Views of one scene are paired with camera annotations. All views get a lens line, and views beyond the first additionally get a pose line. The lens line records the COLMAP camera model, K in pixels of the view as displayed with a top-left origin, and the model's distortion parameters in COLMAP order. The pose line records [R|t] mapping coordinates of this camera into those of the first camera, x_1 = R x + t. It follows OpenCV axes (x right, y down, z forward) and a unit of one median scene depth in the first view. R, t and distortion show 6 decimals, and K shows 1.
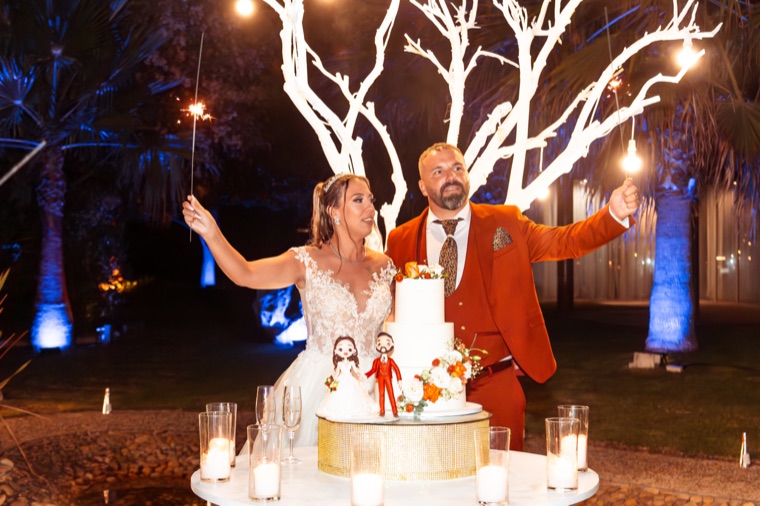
lens RADIAL K [[1102.5, 0, 380.0], [0, 1102.5, 275.9], [0, 0, 1]] dist [-0.003265, 0.000000]
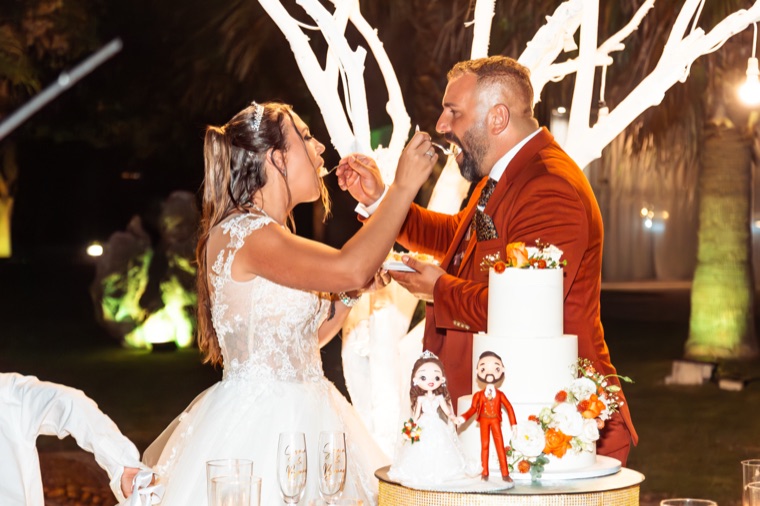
lens RADIAL K [[1592.0, 0, 380.0], [0, 1592.0, 252.5], [0, 0, 1]] dist [-0.000194, 0.000000]
pose [[0.994444, 0.005338, 0.105136, -0.102326], [-0.006076, 0.999959, 0.006705, -0.008438], [-0.105096, -0.007307, 0.994435, 0.045492]]
